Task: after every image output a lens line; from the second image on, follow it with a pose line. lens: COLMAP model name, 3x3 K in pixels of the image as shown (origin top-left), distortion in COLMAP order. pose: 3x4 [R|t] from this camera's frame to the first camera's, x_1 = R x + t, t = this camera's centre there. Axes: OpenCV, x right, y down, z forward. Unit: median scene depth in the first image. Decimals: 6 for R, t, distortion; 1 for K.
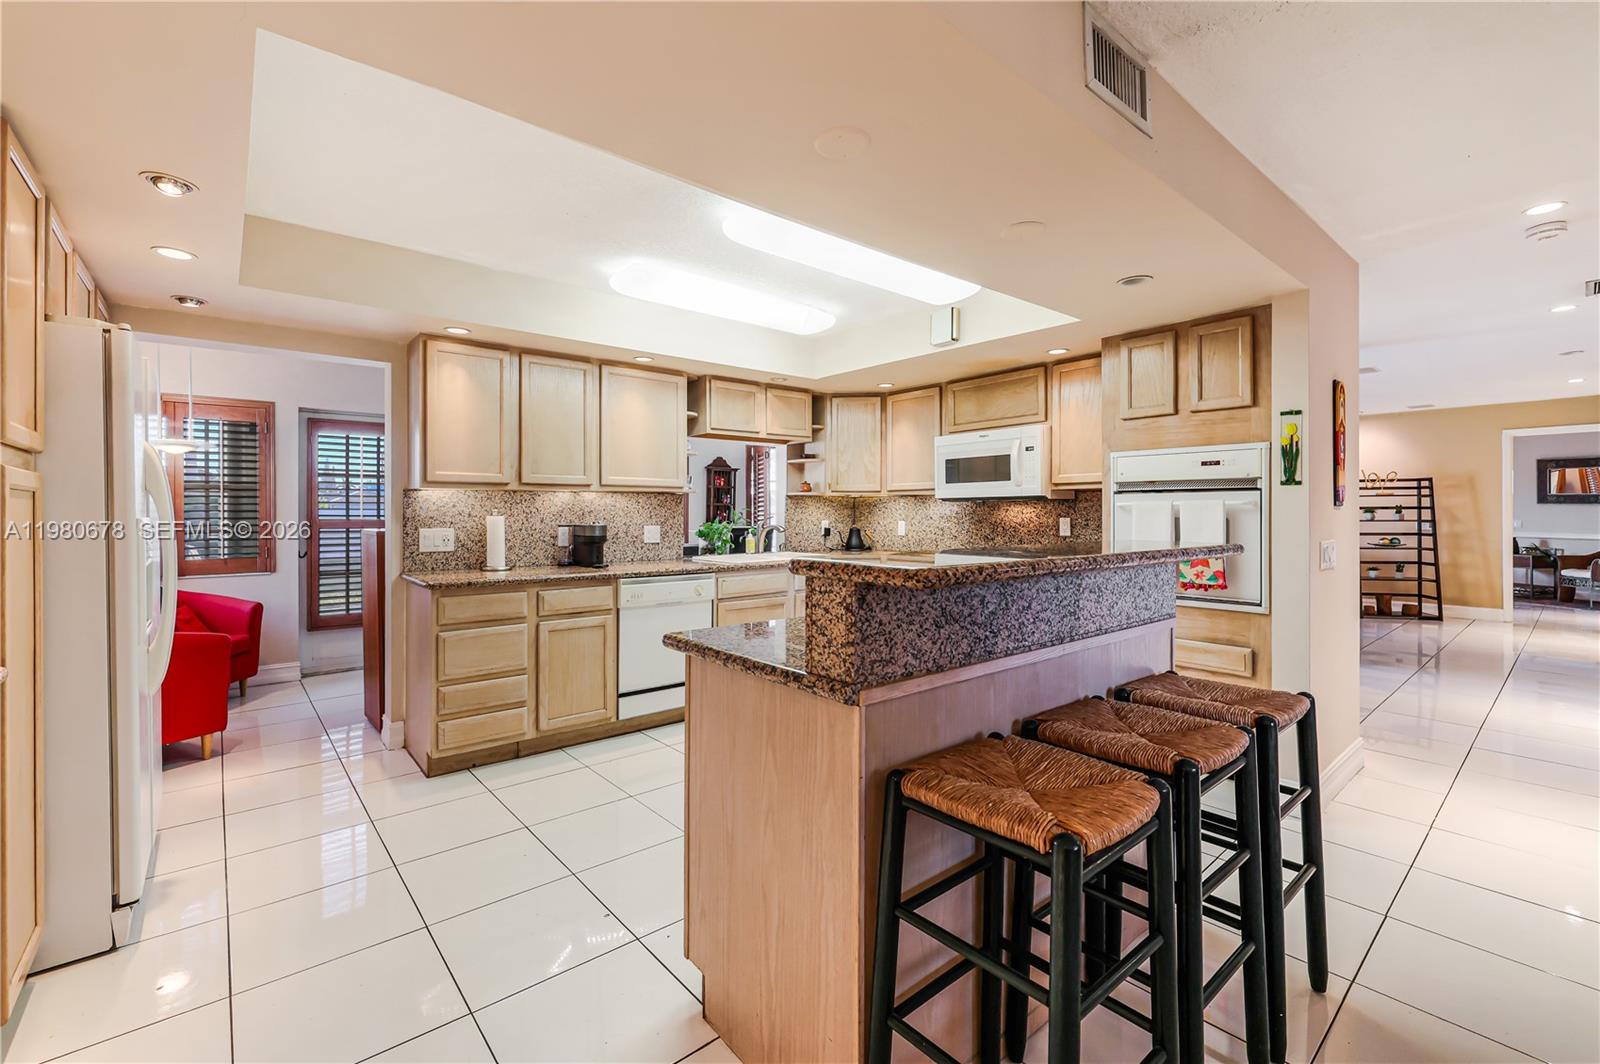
lens RADIAL K [[678.4, 0, 782.2], [0, 678.4, 514.6], [0, 0, 1]] dist [-0.000995, 0.000771]
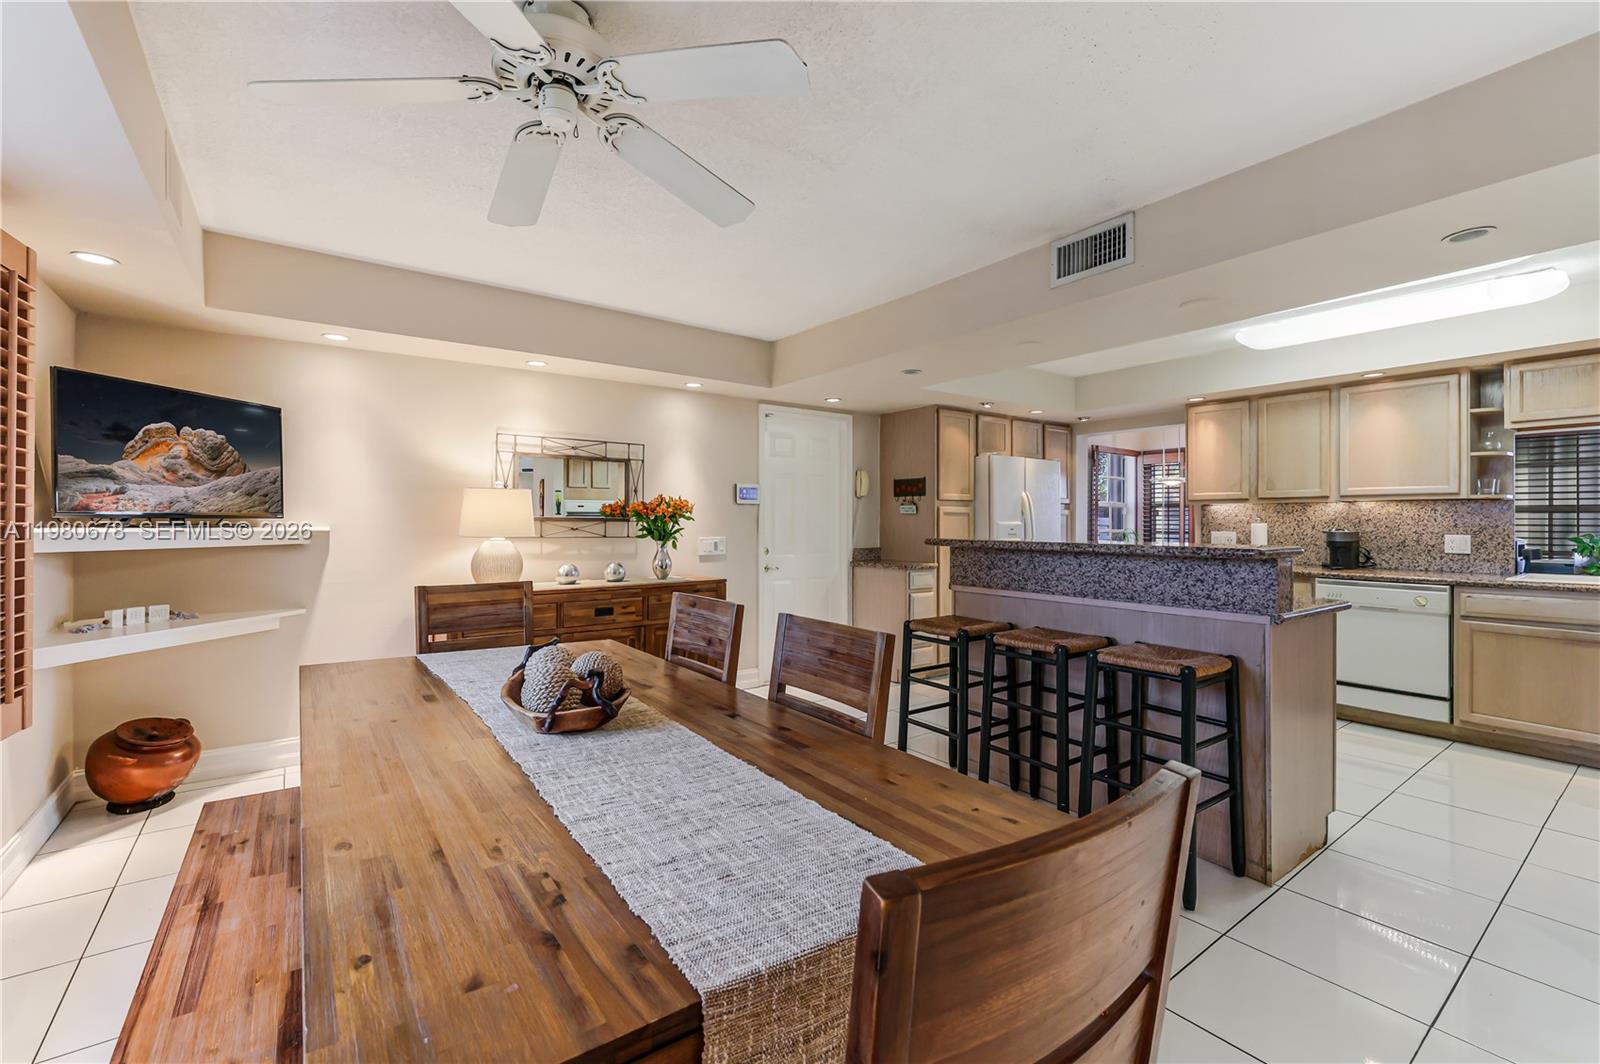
lens RADIAL K [[678.4, 0, 780.4], [0, 678.4, 521.6], [0, 0, 1]] dist [-0.000995, 0.000771]
pose [[-0.072830, 0.002178, -0.997342, 0.798197], [-0.003765, 0.999990, 0.002458, -0.000697], [0.997337, 0.003934, -0.072821, 0.135903]]
